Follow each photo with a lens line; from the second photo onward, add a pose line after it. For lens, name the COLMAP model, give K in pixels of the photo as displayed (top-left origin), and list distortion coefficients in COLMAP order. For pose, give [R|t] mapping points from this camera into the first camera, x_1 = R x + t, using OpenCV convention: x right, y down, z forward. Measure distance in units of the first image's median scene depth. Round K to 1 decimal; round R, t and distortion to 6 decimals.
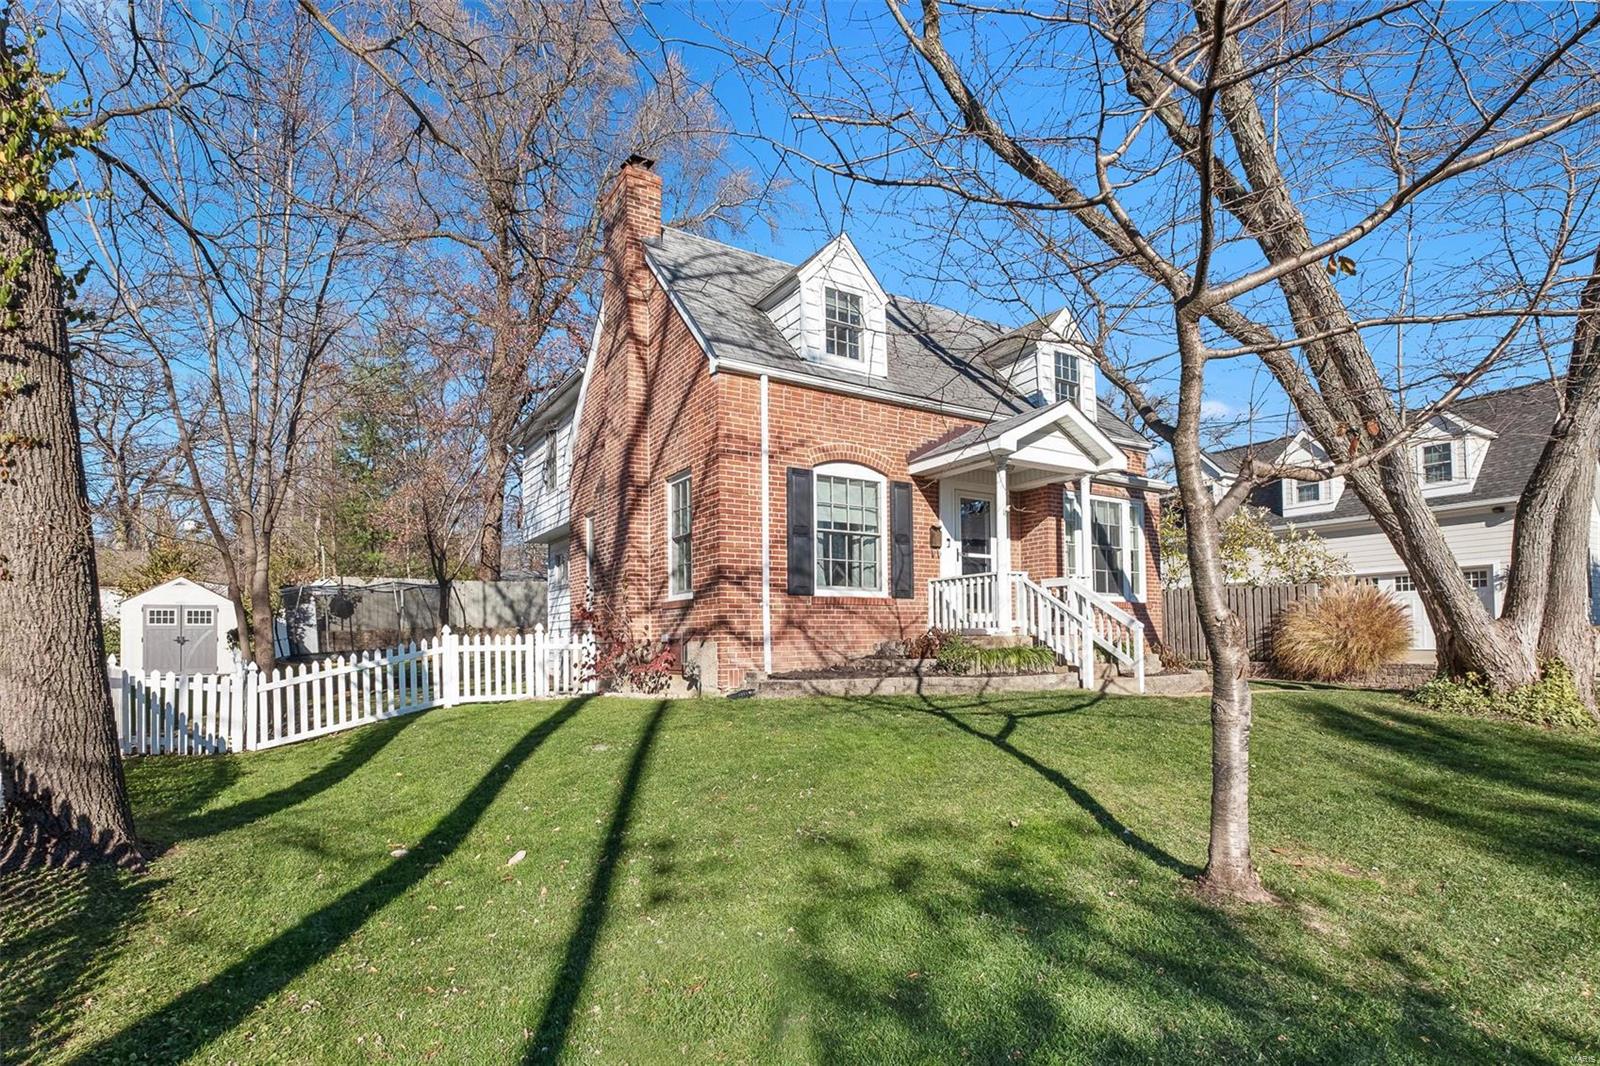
lens RADIAL K [[798.5, 0, 790.4], [0, 798.5, 611.6], [0, 0, 1]] dist [-0.000779, -0.000385]
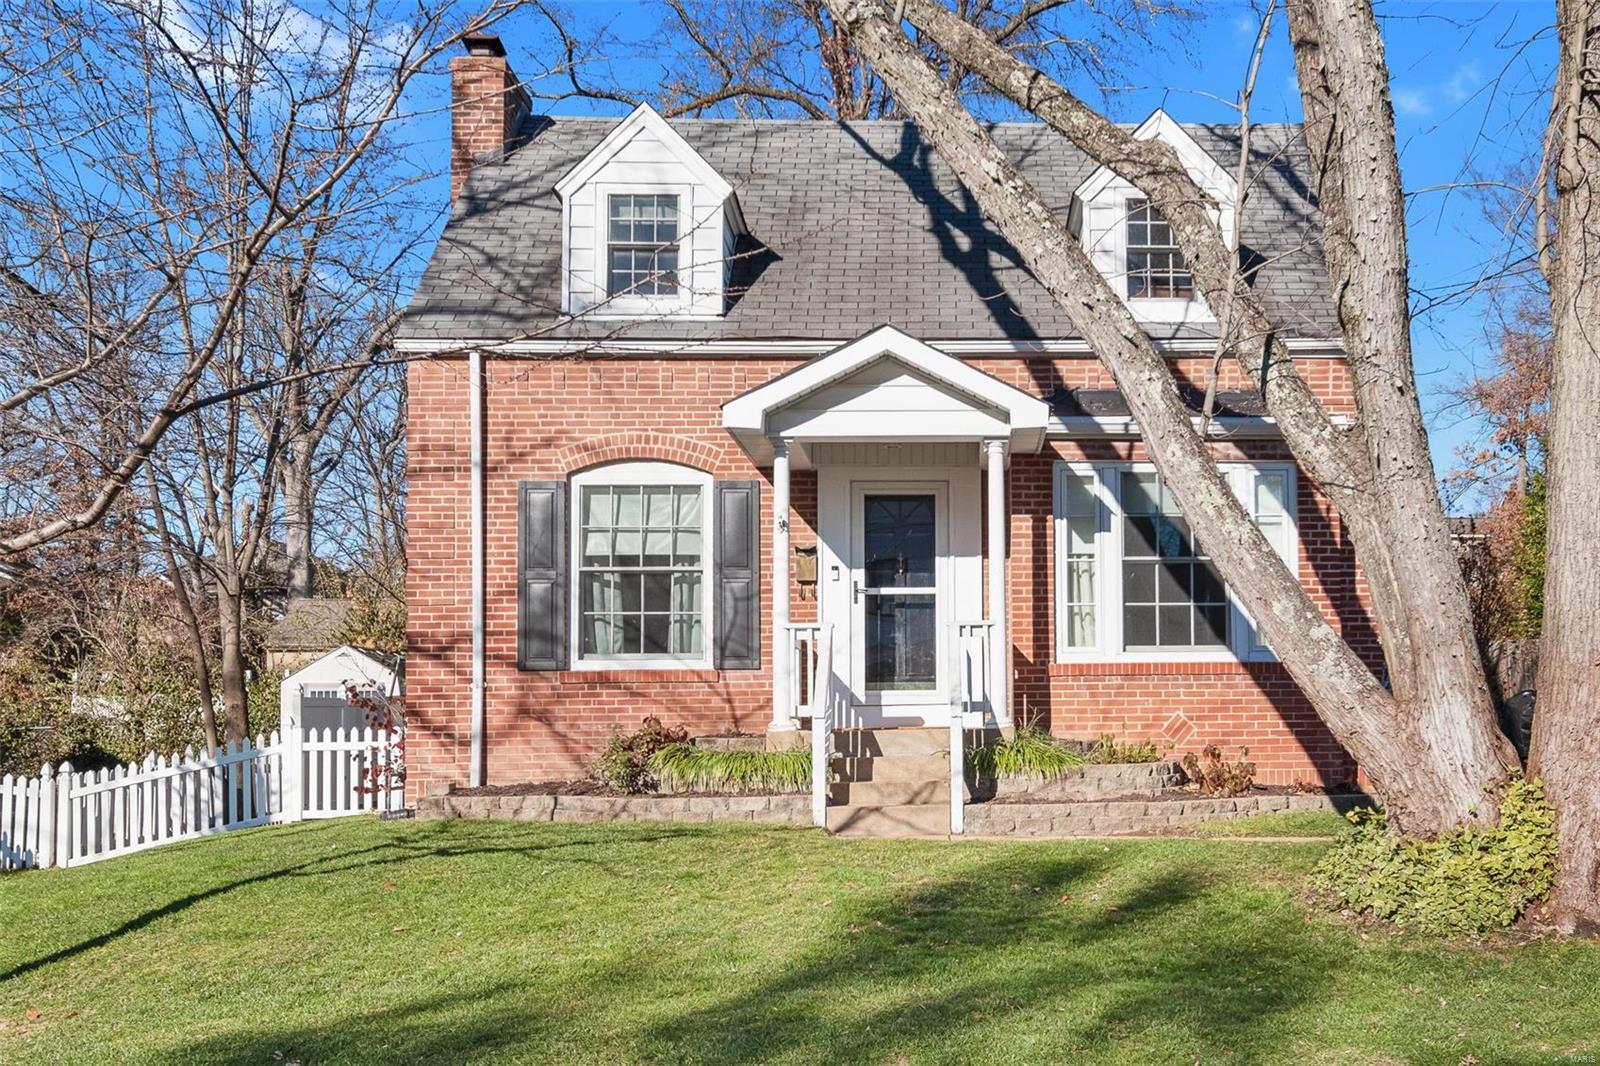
lens RADIAL K [[1563.5, 0, 971.4], [0, 1563.5, 647.1], [0, 0, 1]] dist [0.011422, 0.000000]
pose [[0.863963, -0.026822, -0.502841, 0.920797], [0.020824, 0.999629, -0.017541, -0.008588], [0.503125, 0.004684, 0.864201, 0.045608]]
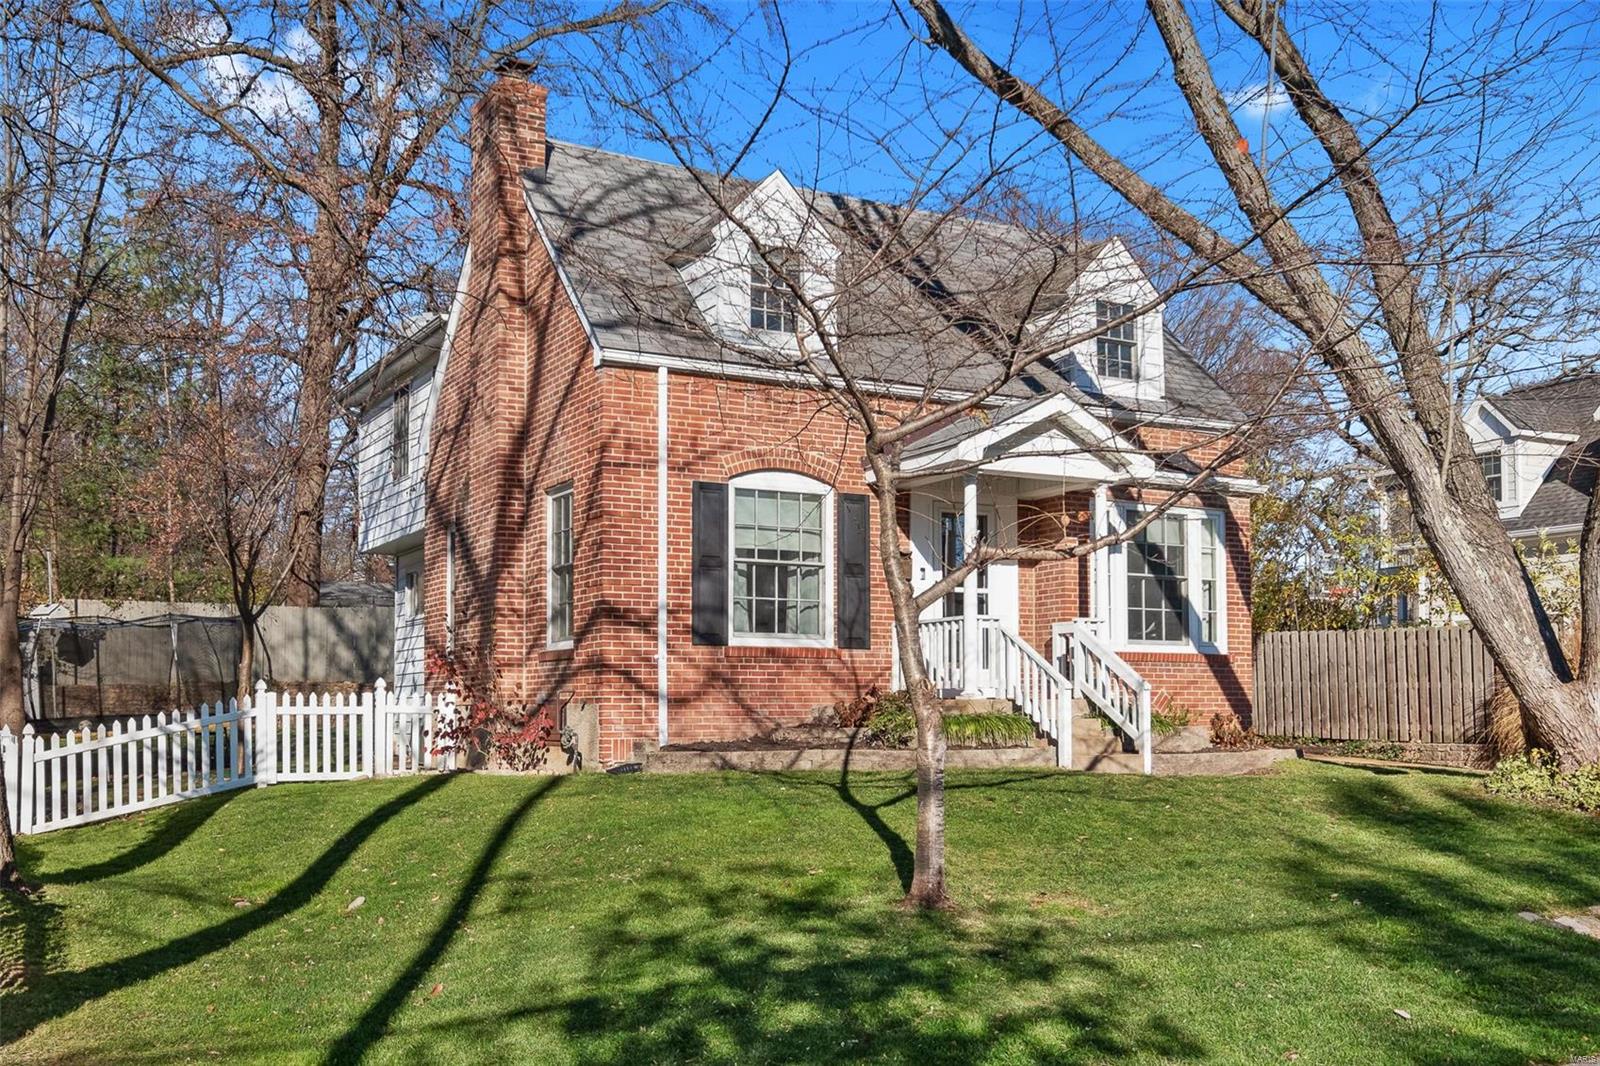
lens RADIAL K [[1570.7, 0, 765.7], [0, 1570.7, 622.0], [0, 0, 1]] dist [0.004379, 0.000000]
pose [[0.997791, 0.004603, -0.066271, 0.157645], [-0.005875, 0.999802, -0.019020, -0.012856], [0.066171, 0.019368, 0.997620, -0.493153]]
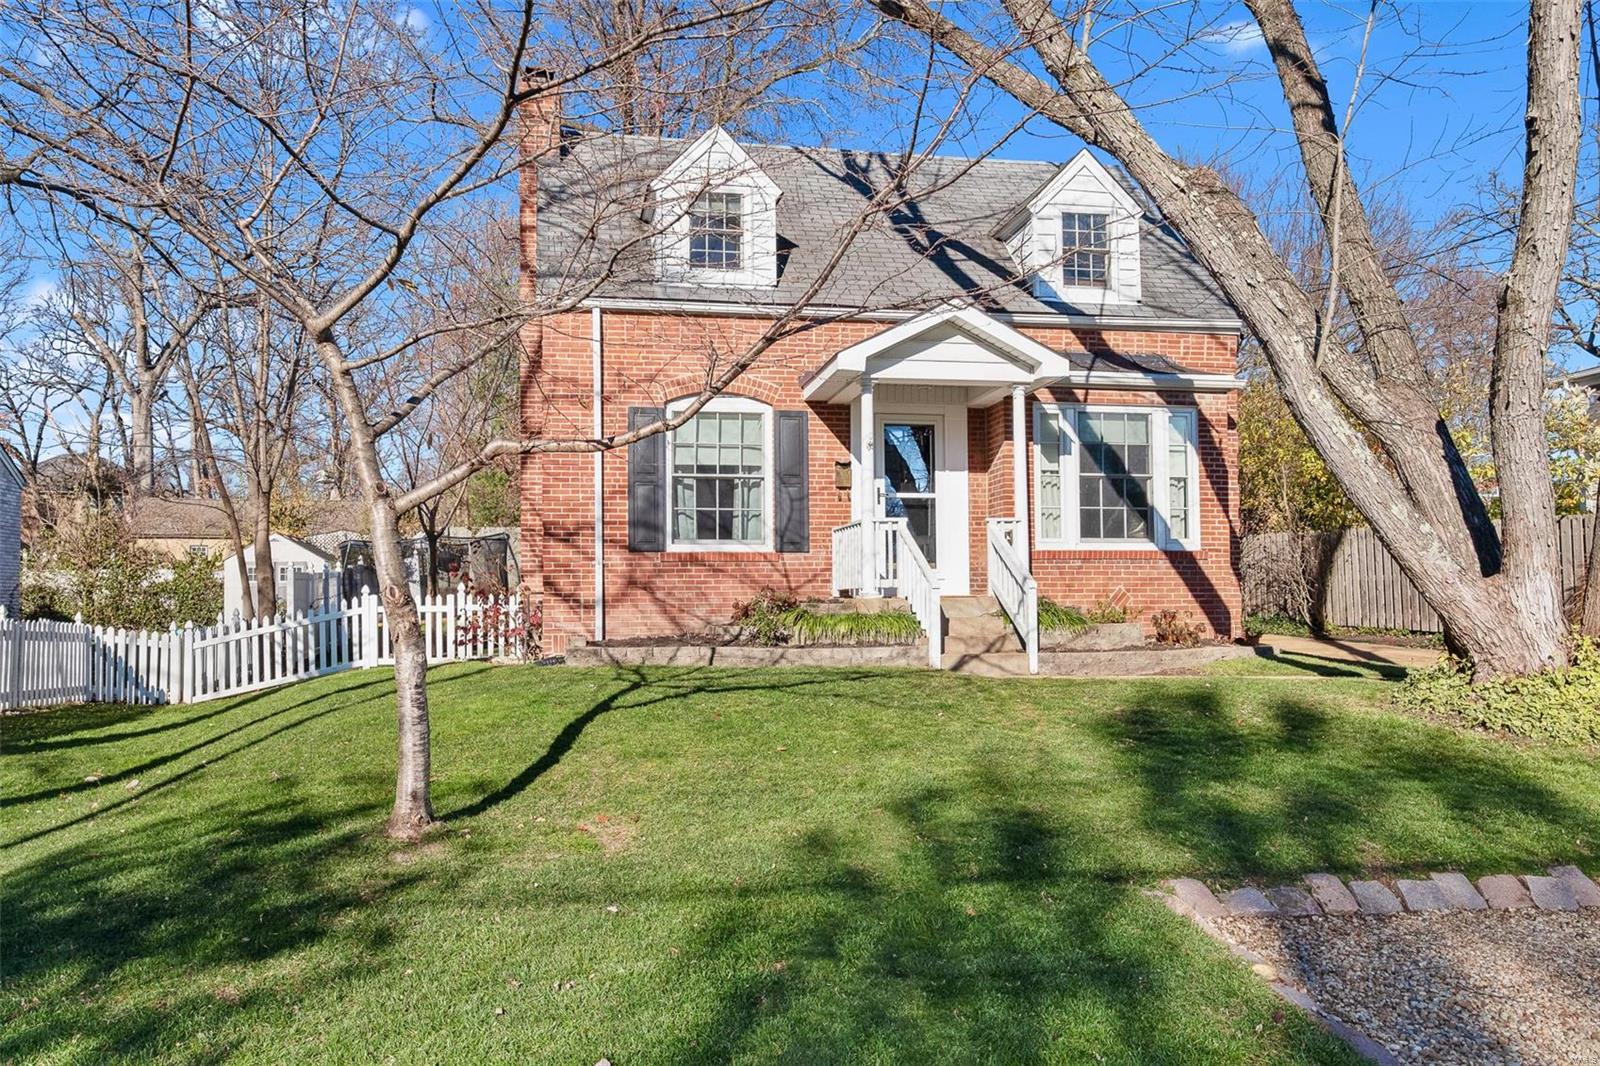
lens RADIAL K [[1125.8, 0, 725.9], [0, 1125.8, 550.8], [0, 0, 1]] dist [-0.004419, 0.014799]
pose [[0.918893, -0.013790, -0.394266, 0.544686], [0.011823, 0.999903, -0.007416, -0.010135], [0.394330, 0.002153, 0.918966, -0.096935]]
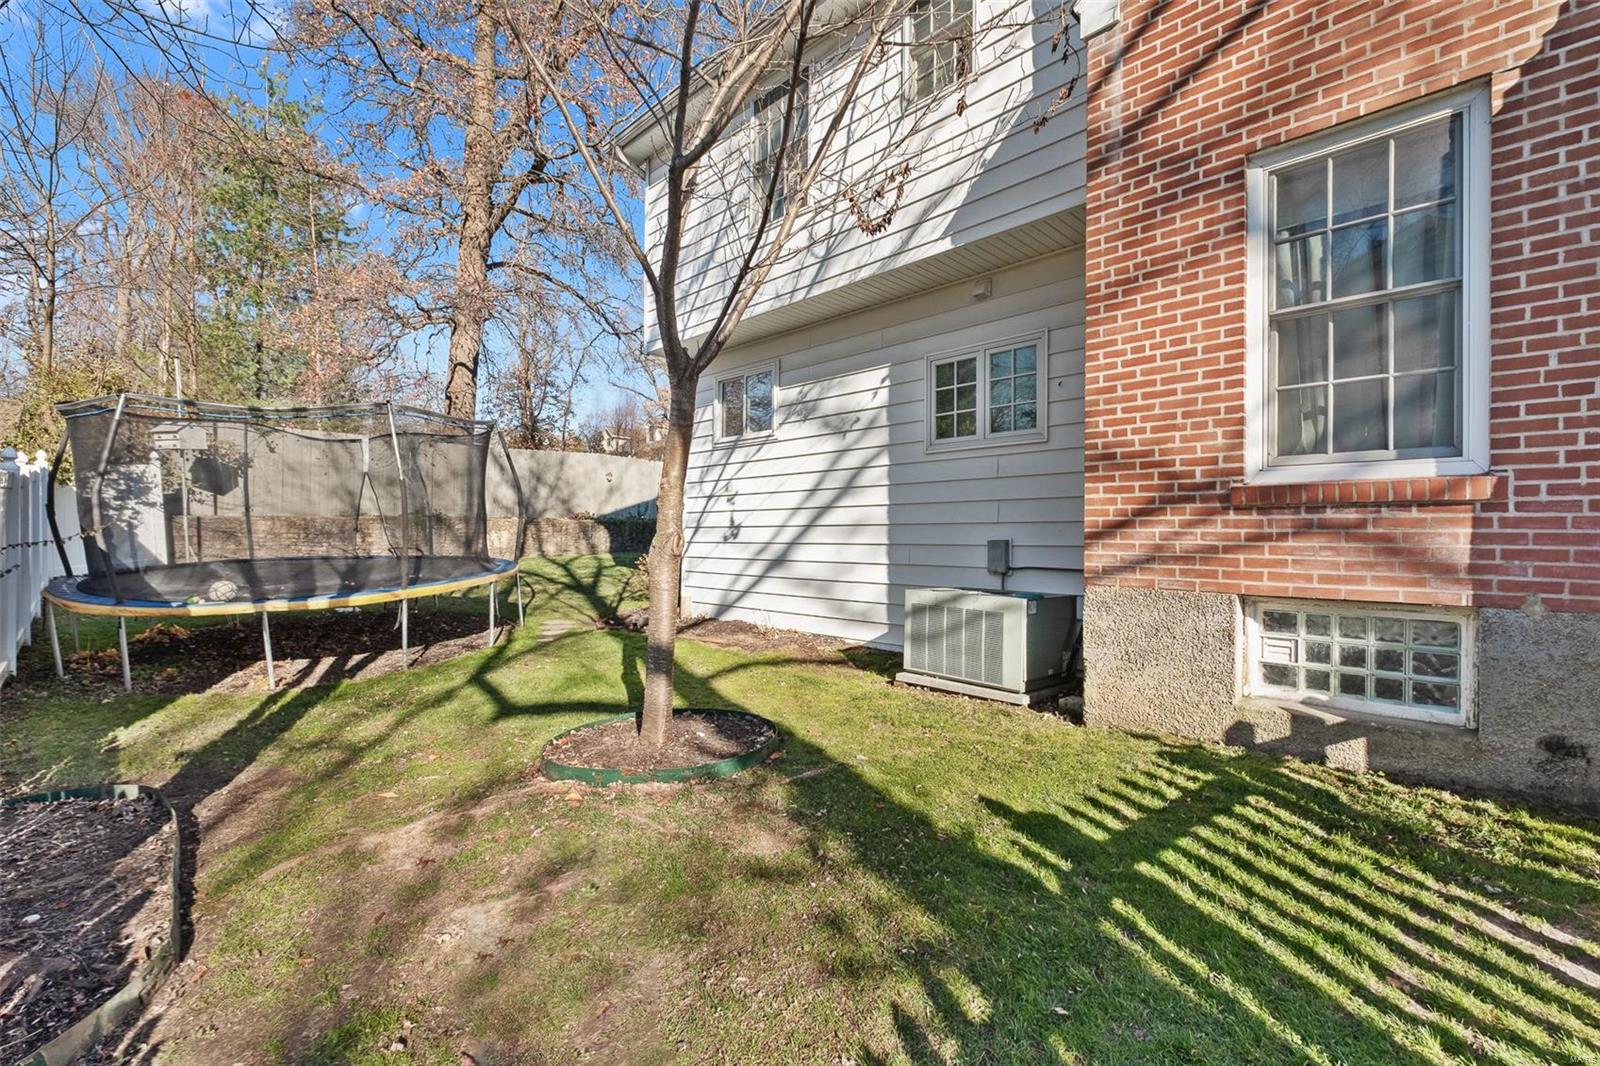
lens RADIAL K [[707.9, 0, 800.9], [0, 707.9, 527.3], [0, 0, 1]] dist [-0.003467, -0.000154]
pose [[0.979088, 0.026336, 0.201725, -0.609667], [-0.032189, 0.999149, 0.025790, 0.014273], [-0.200875, -0.031744, 0.979102, 1.016960]]
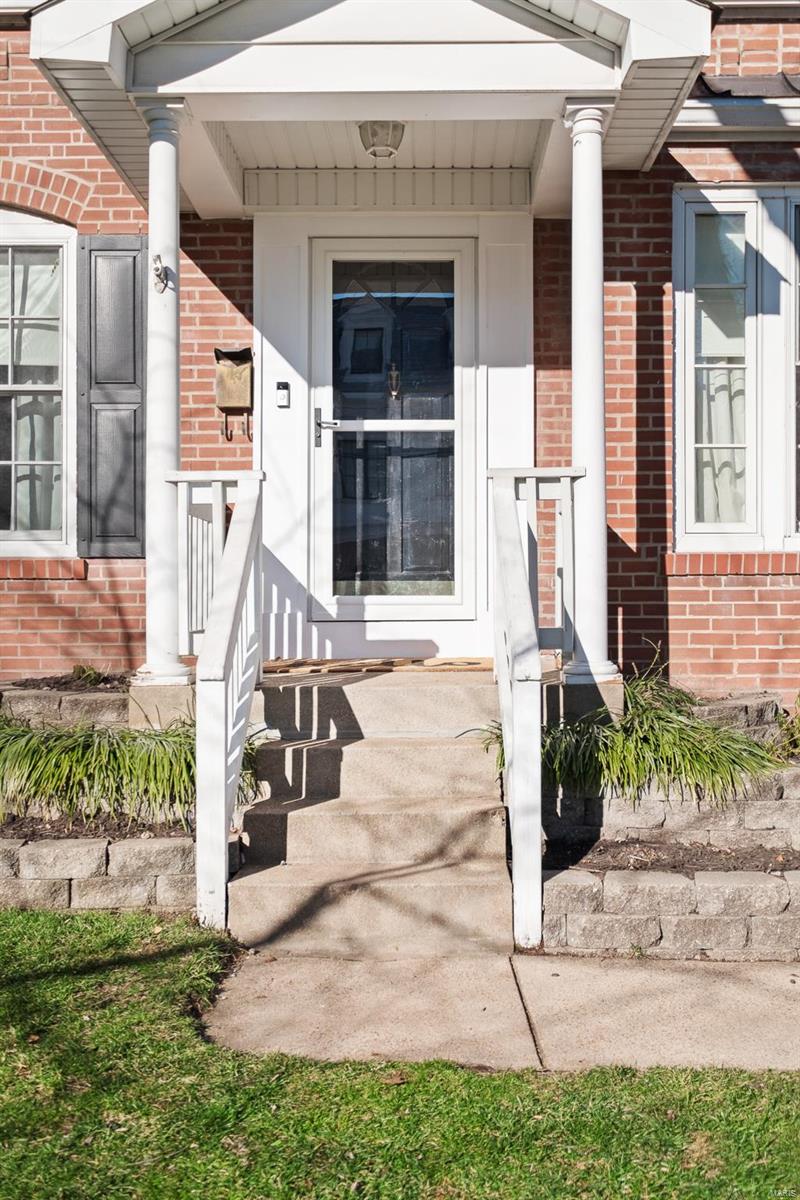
lens RADIAL K [[1208.8, 0, 388.0], [0, 1208.8, 588.0], [0, 0, 1]] dist [0.002097, 0.000000]
pose [[0.841309, 0.004508, -0.540536, 0.552034], [0.014091, 0.999443, 0.030267, -0.017827], [0.540371, -0.033081, 0.840776, 0.611463]]
